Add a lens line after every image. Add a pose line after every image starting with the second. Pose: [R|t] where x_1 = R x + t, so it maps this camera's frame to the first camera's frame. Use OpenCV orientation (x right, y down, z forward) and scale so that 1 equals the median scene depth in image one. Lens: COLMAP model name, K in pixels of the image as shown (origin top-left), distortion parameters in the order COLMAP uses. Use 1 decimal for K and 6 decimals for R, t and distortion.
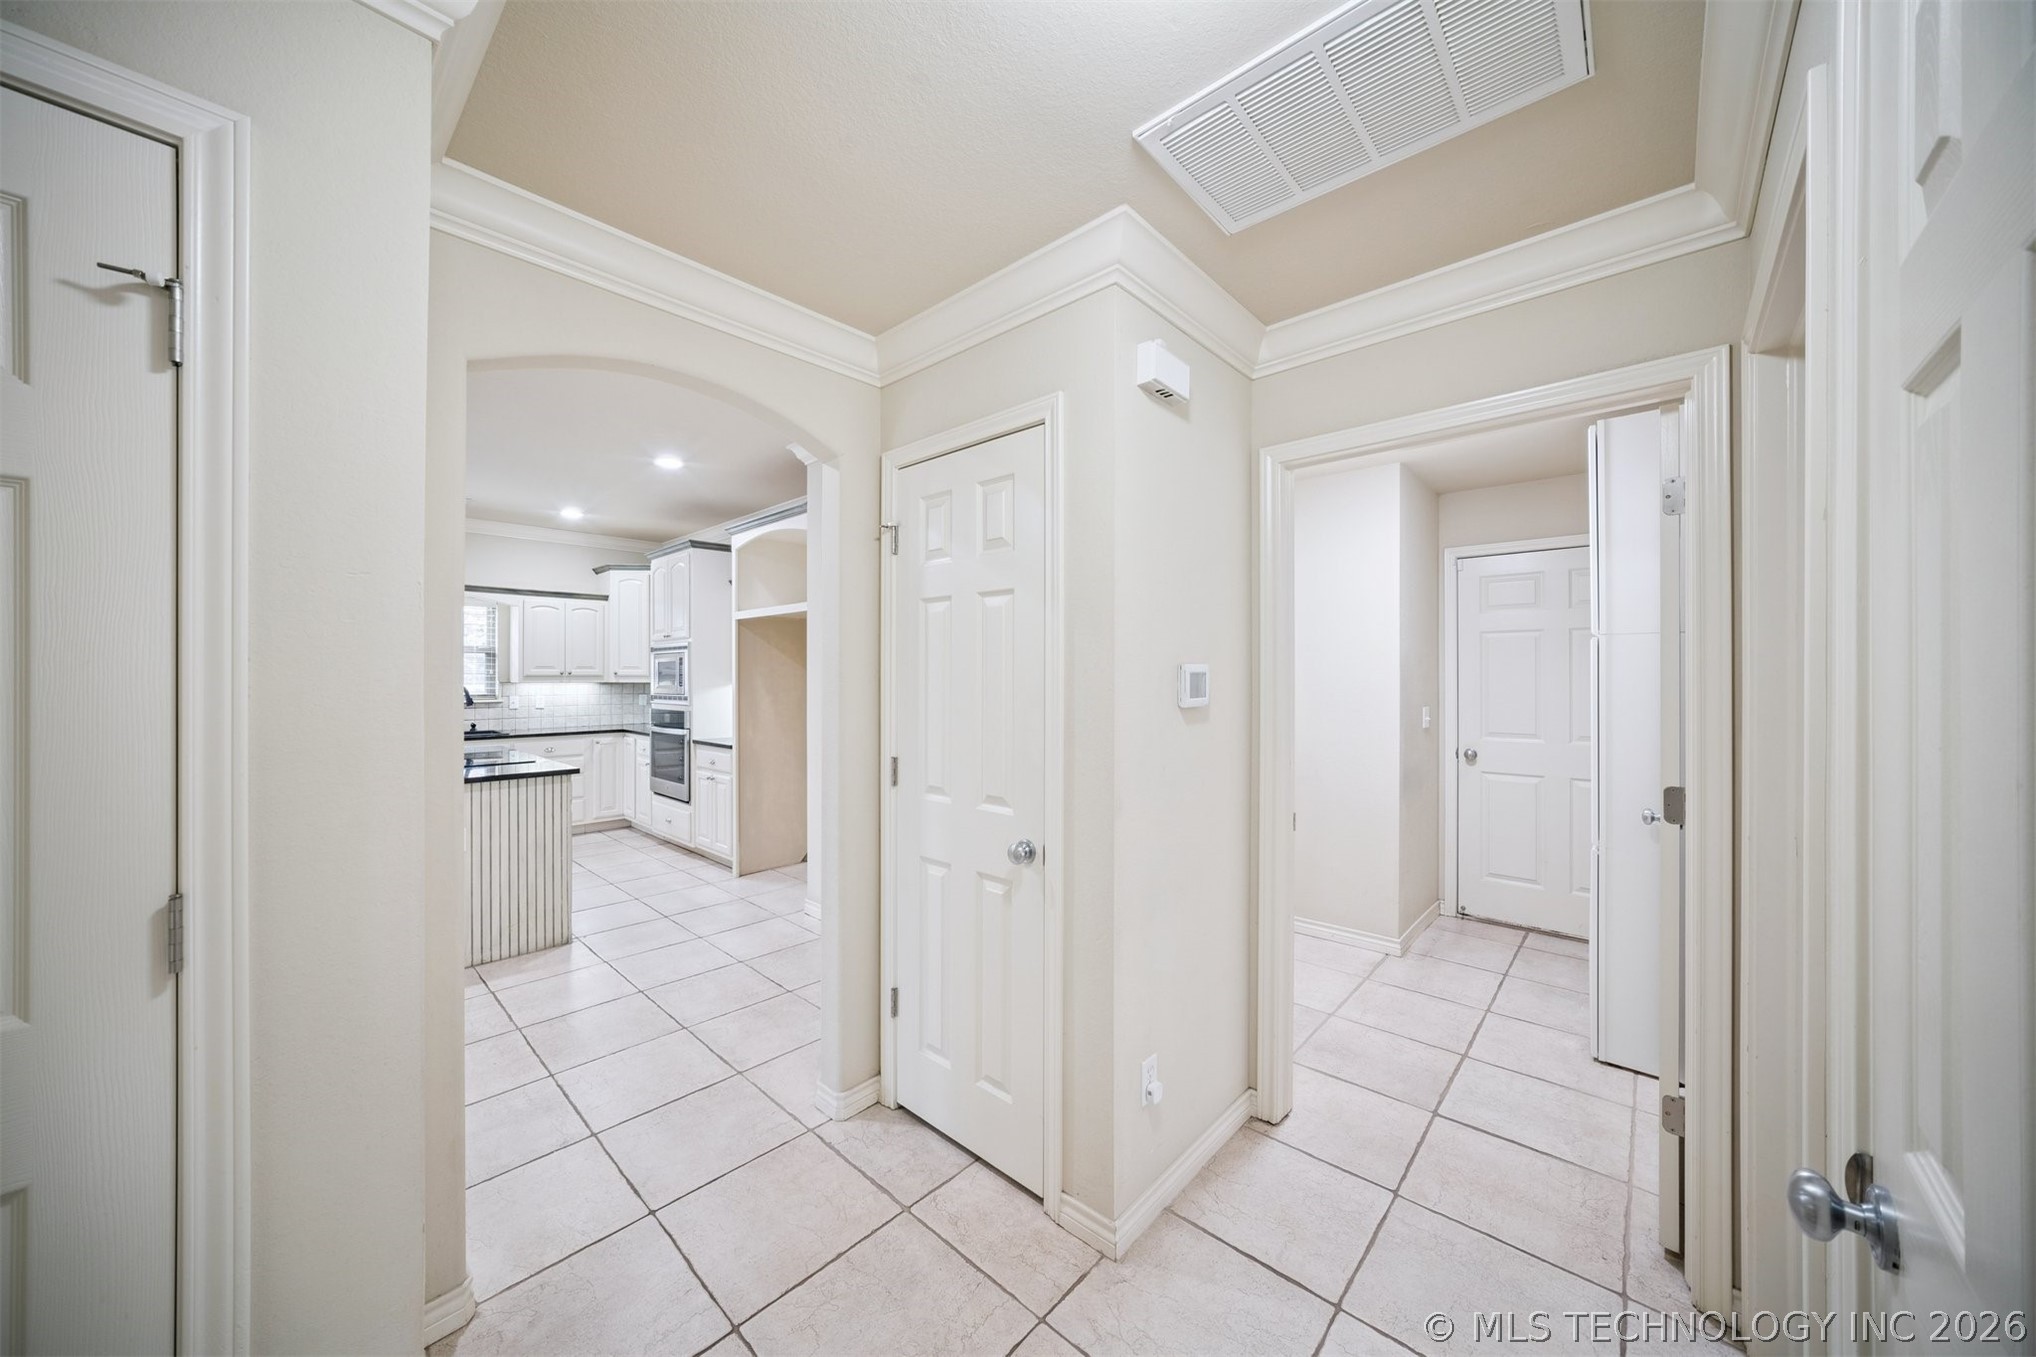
lens RADIAL K [[705.3, 0, 1012.7], [0, 705.3, 675.3], [0, 0, 1]] dist [-0.008580, 0.000971]
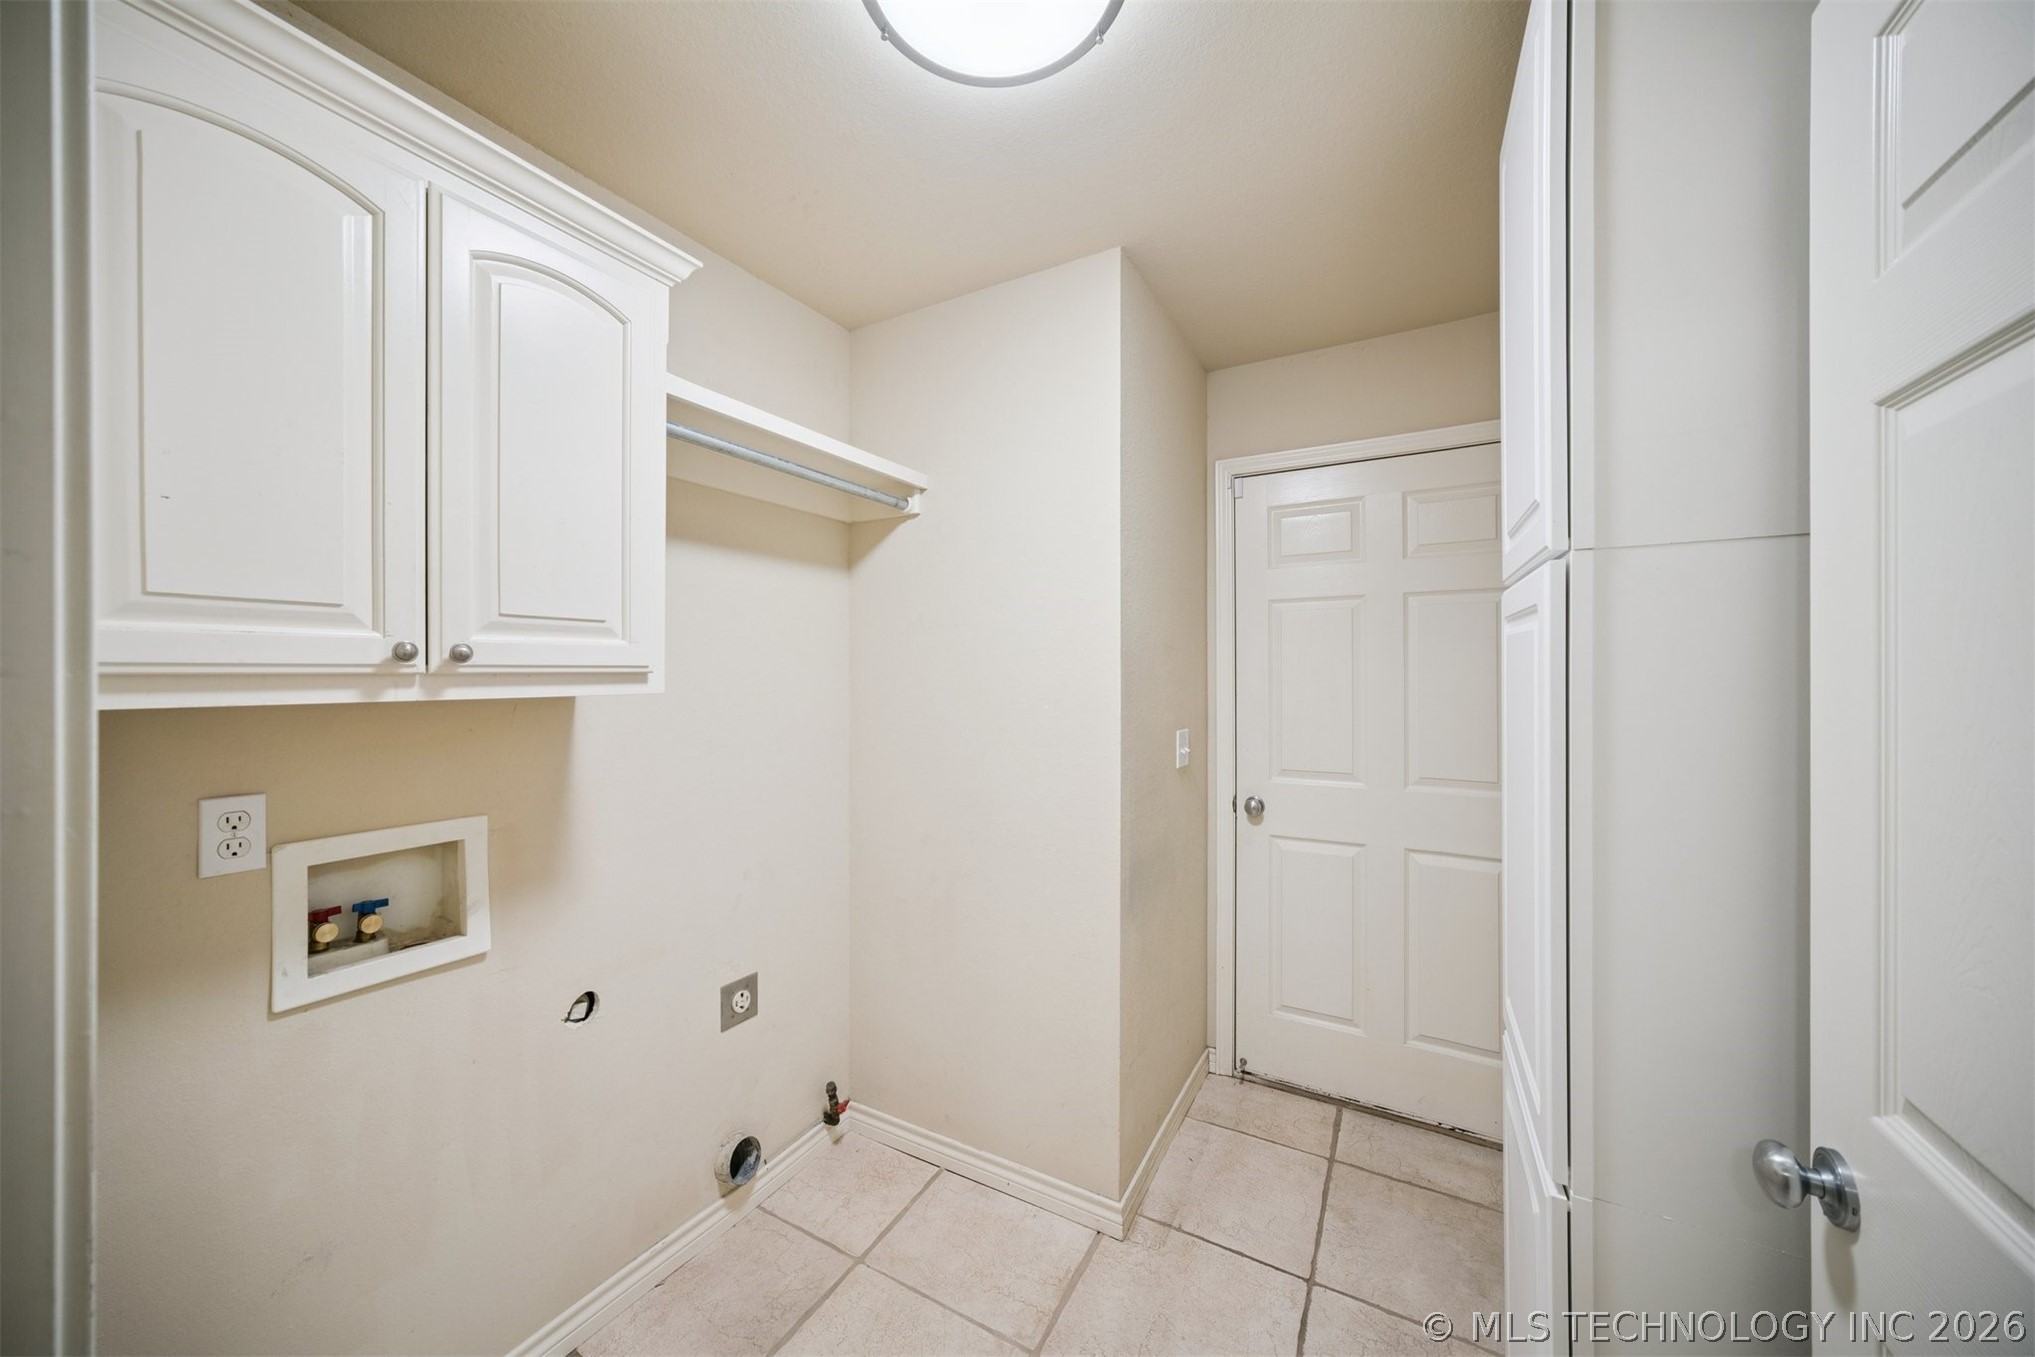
lens RADIAL K [[704.9, 0, 1015.4], [0, 704.9, 678.2], [0, 0, 1]] dist [-0.008580, 0.000971]
pose [[0.973818, -0.005756, 0.227255, 0.328573], [0.004128, 0.999962, 0.007639, -0.001282], [-0.227290, -0.006501, 0.973805, 0.478969]]
